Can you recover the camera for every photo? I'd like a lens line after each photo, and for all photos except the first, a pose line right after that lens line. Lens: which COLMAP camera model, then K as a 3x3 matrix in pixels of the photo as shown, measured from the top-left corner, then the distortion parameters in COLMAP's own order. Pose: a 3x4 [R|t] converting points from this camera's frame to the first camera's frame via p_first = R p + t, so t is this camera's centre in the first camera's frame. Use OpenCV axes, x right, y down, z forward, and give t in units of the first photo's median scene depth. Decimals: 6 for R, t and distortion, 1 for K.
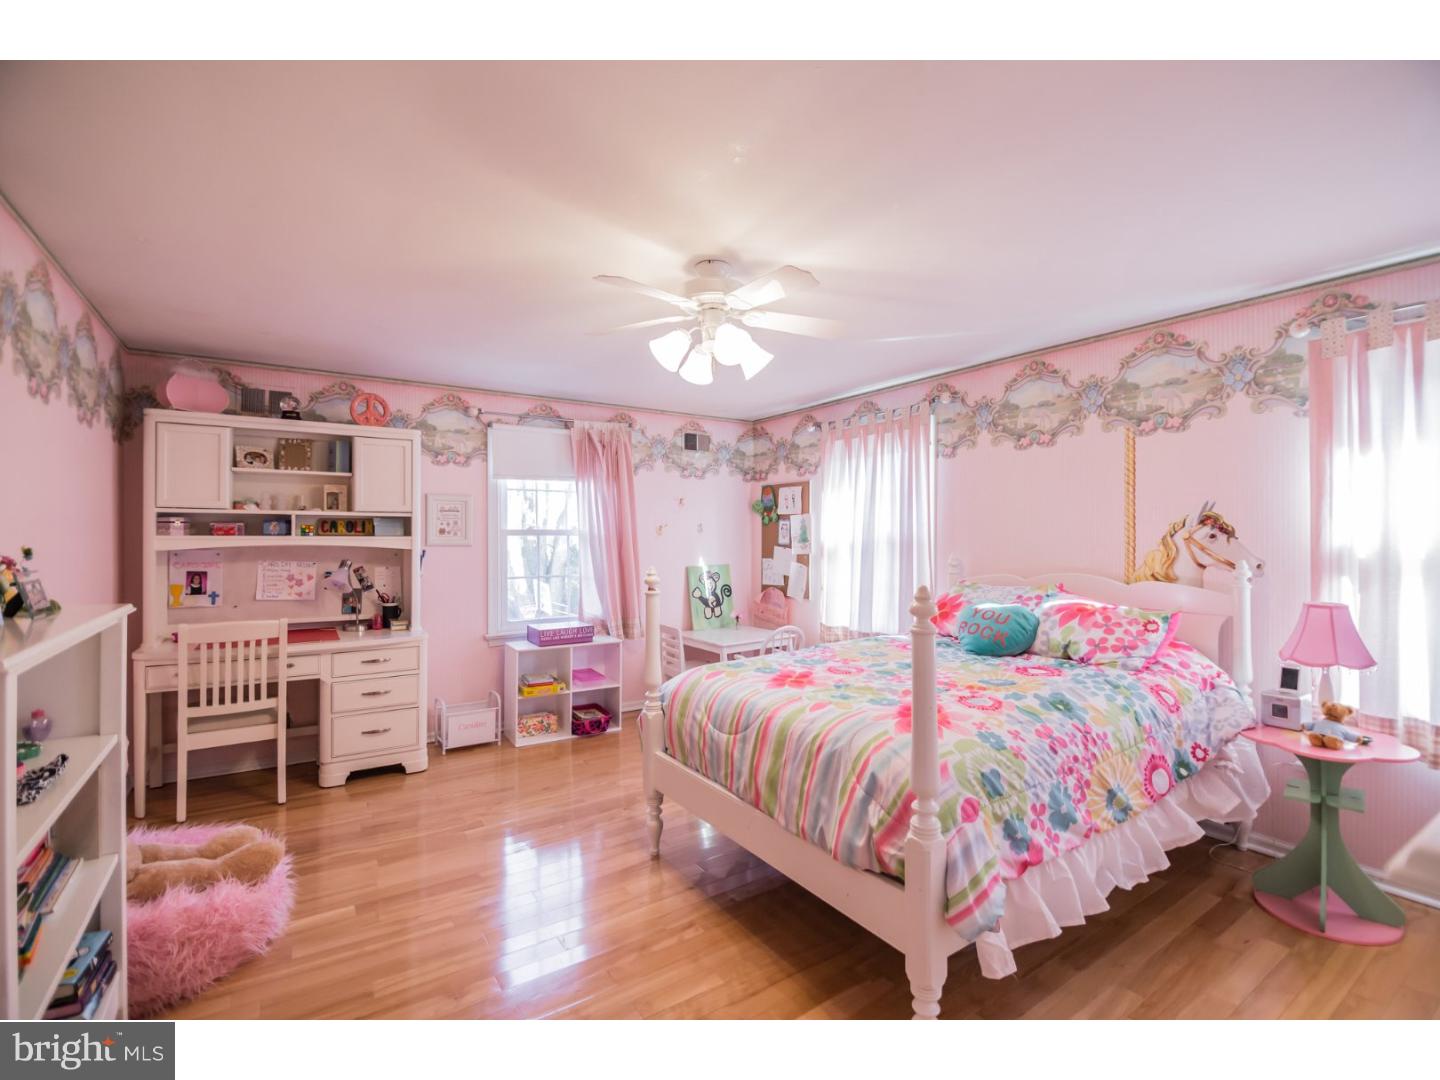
lens RADIAL K [[661.8, 0, 721.6], [0, 661.8, 542.0], [0, 0, 1]] dist [-0.012288, -0.001956]
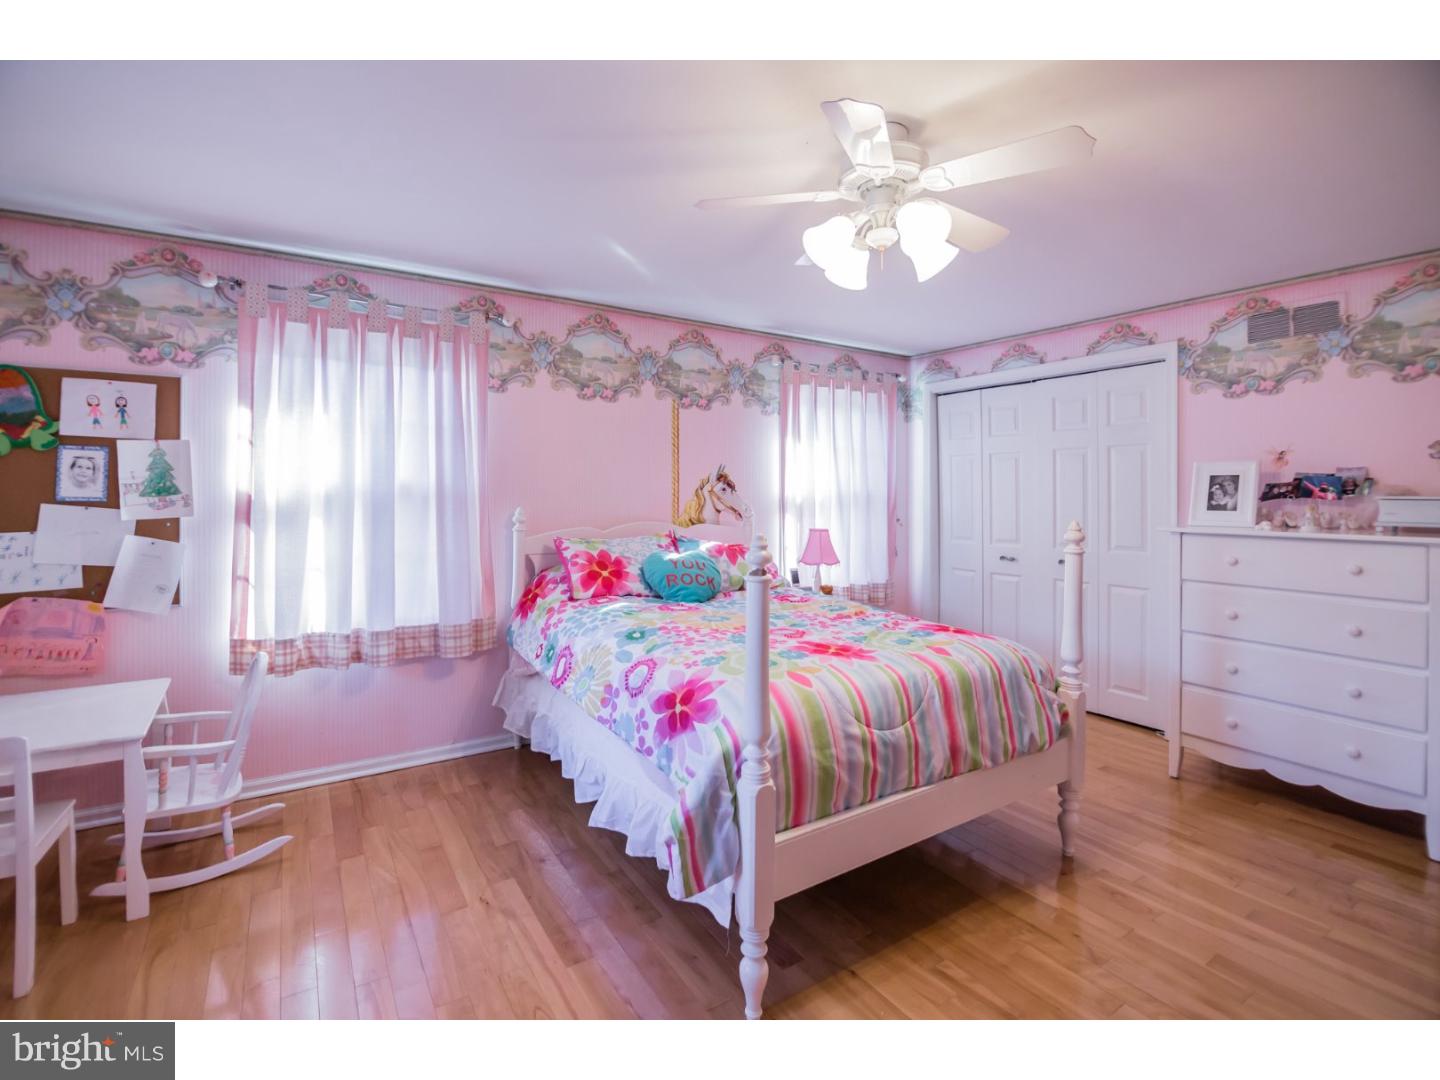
lens RADIAL K [[661.8, 0, 742.1], [0, 661.8, 489.1], [0, 0, 1]] dist [-0.012288, -0.001956]
pose [[0.007236, 0.005641, 0.999958, -0.527746], [0.001361, 0.999983, -0.005651, -0.001202], [-0.999973, 0.001402, 0.007229, 0.765945]]
